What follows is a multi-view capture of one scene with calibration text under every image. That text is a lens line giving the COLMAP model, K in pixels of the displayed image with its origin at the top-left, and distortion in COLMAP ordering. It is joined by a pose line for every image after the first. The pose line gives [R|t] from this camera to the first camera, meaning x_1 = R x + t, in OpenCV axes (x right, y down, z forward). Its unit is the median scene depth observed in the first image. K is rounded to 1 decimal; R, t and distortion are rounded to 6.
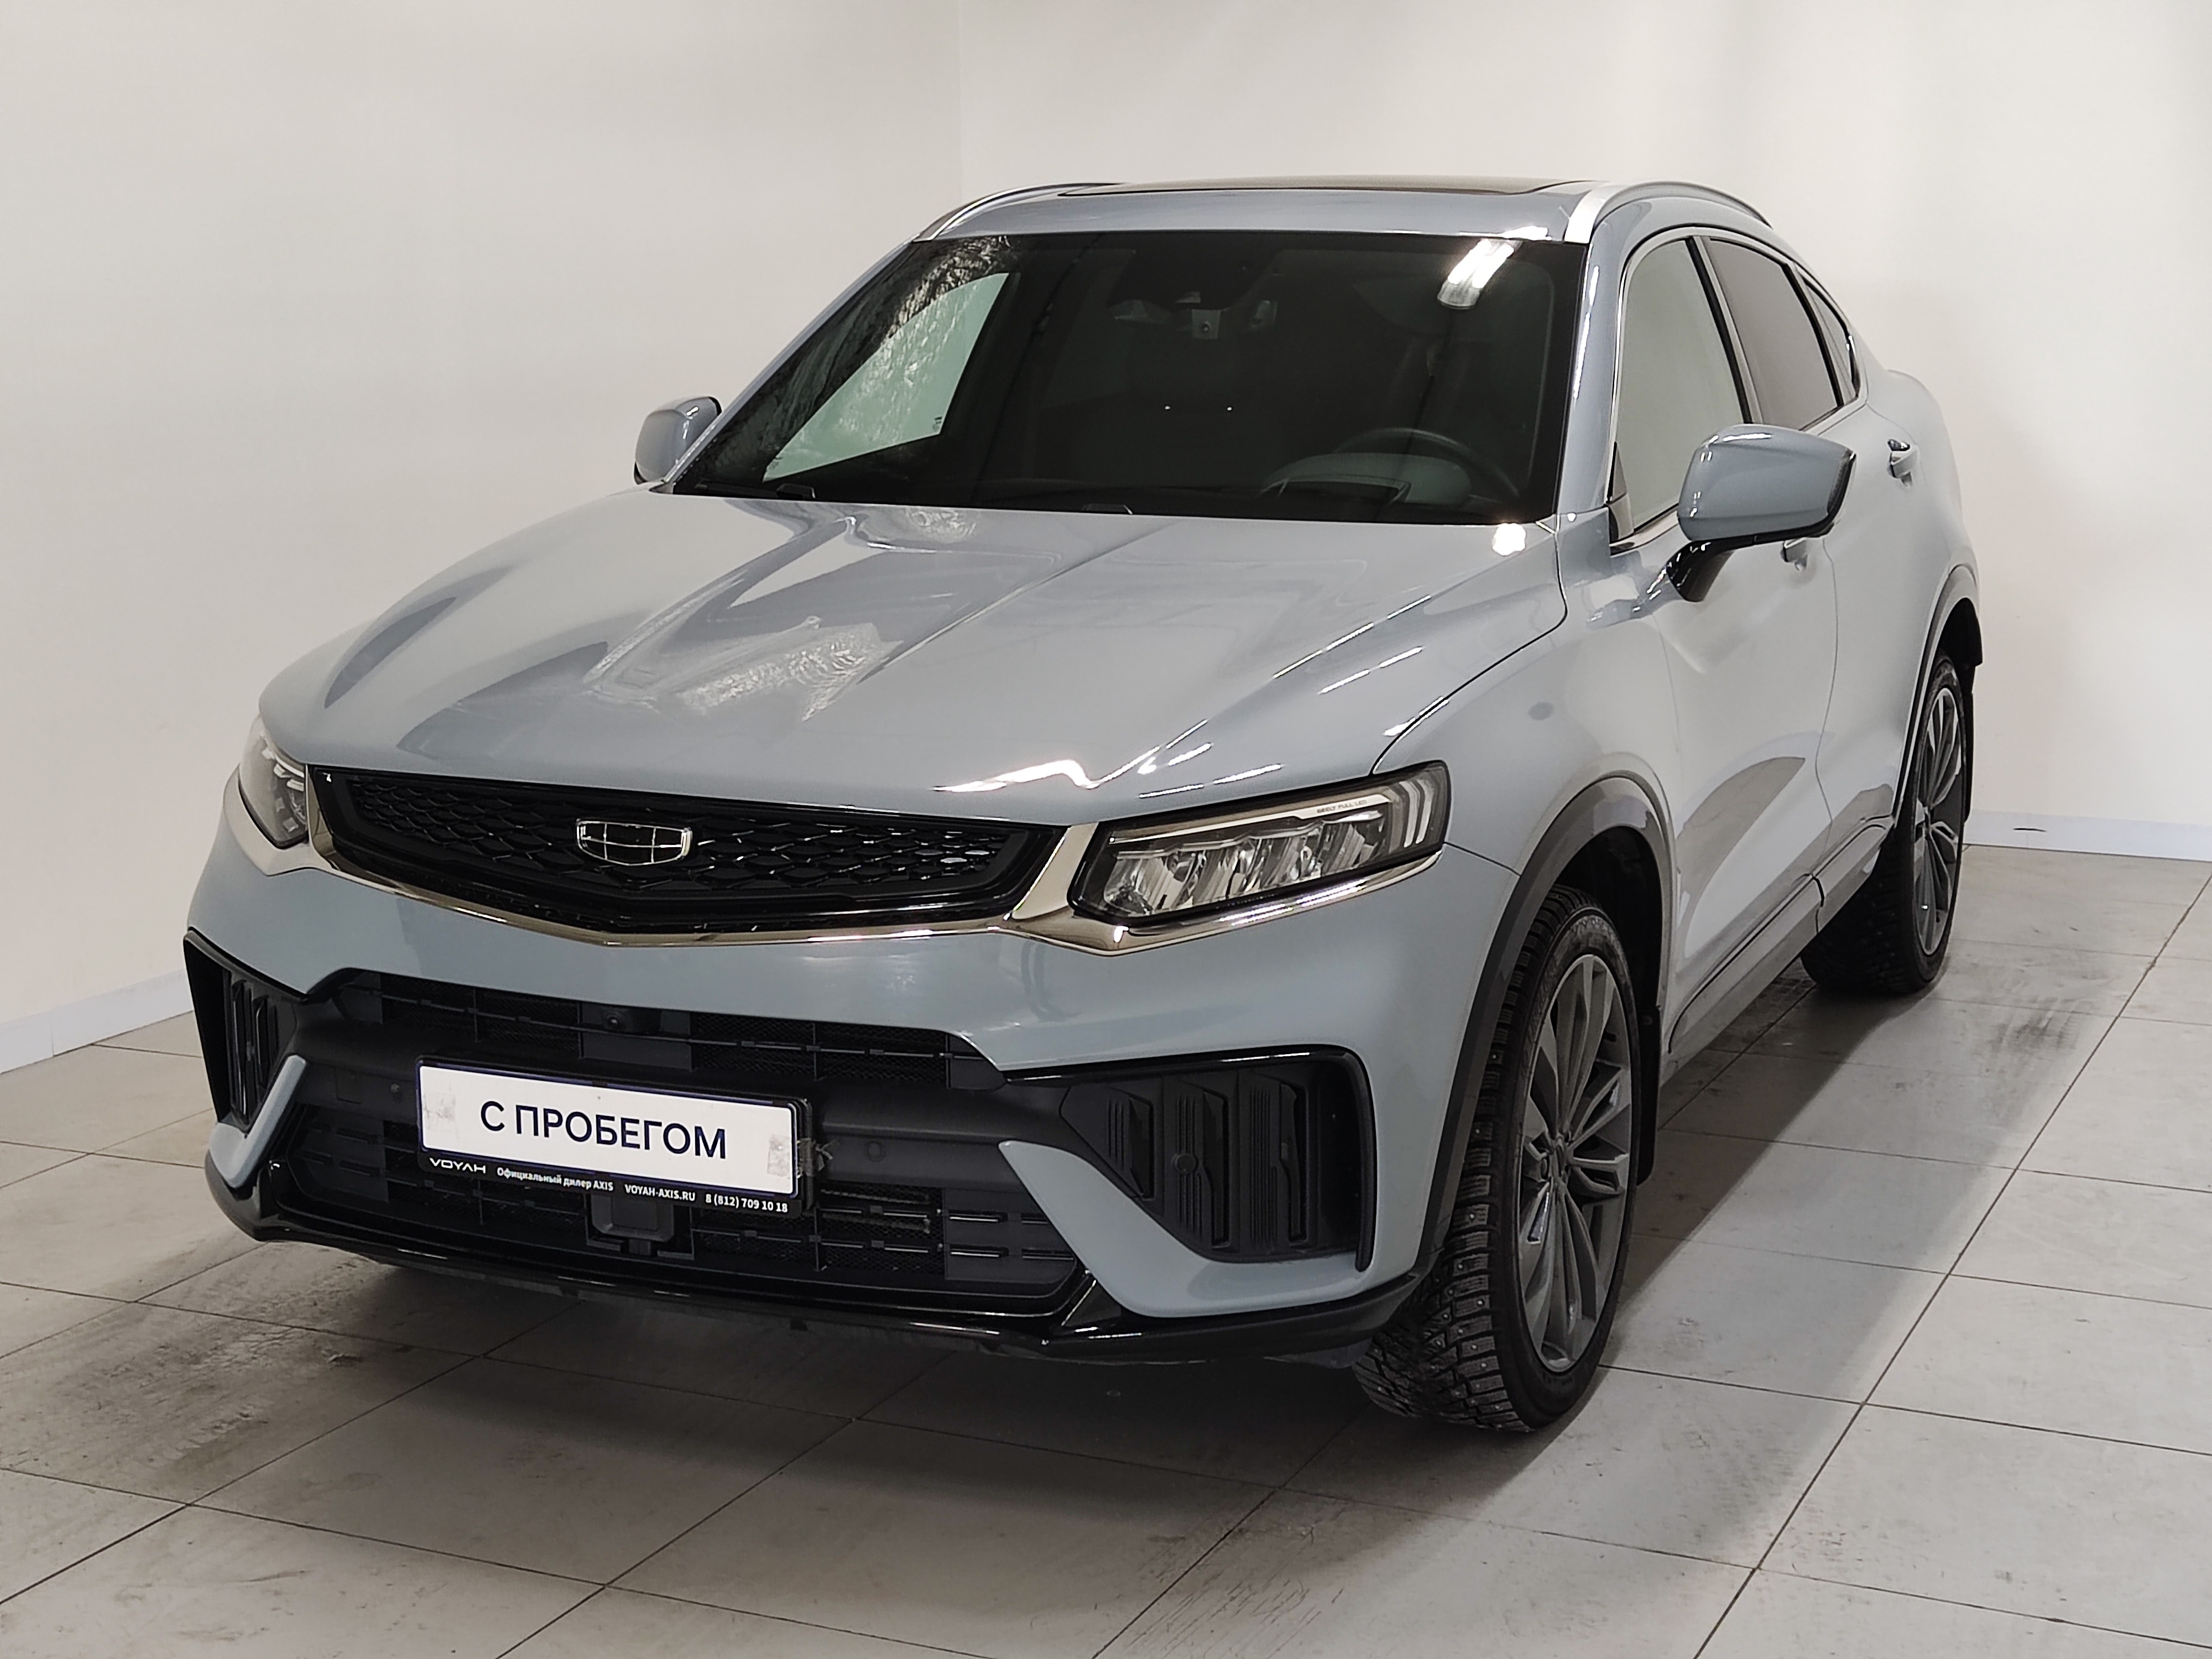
lens RADIAL K [[3254.8, 0, 1104.9], [0, 3254.8, 827.1], [0, 0, 1]] dist [-0.017607, 0.000000]
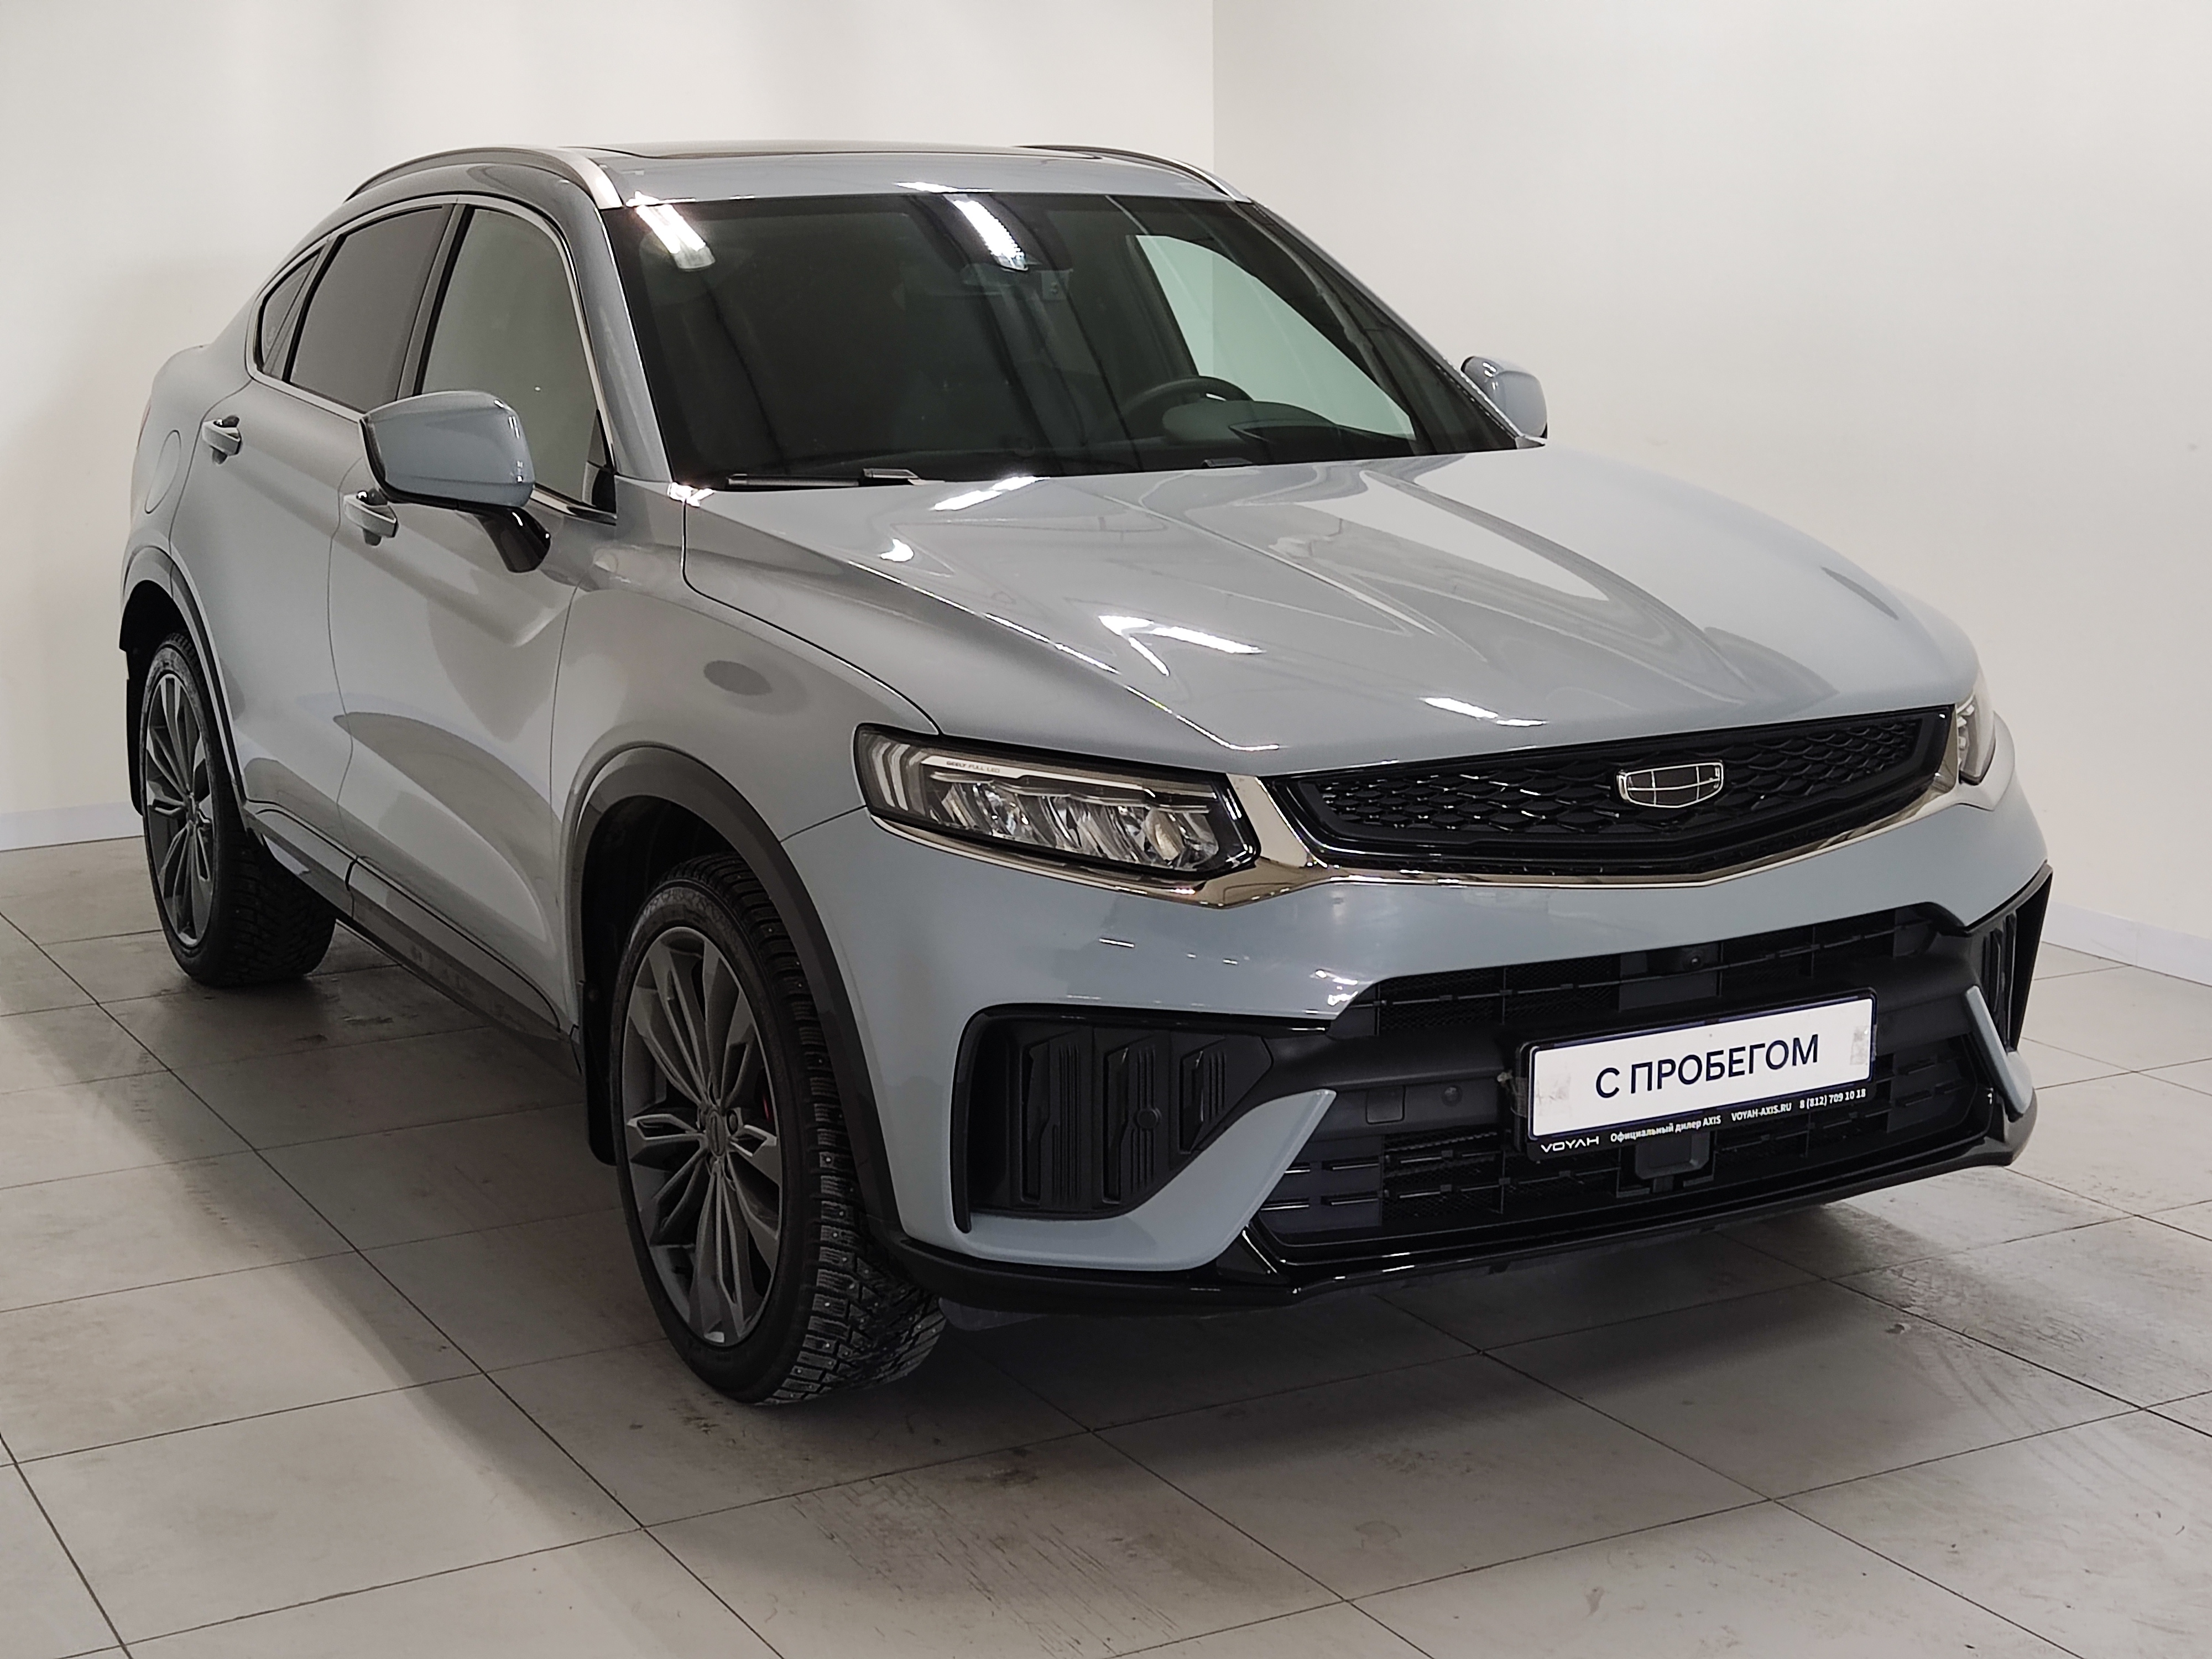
lens RADIAL K [[3254.8, 0, 1119.0], [0, 3254.8, 856.0], [0, 0, 1]] dist [-0.017607, 0.000000]
pose [[0.605482, -0.152700, 0.781072, -1.045006], [0.144897, 0.986169, 0.080473, -0.080008], [-0.782557, 0.064450, 0.619233, 0.507756]]
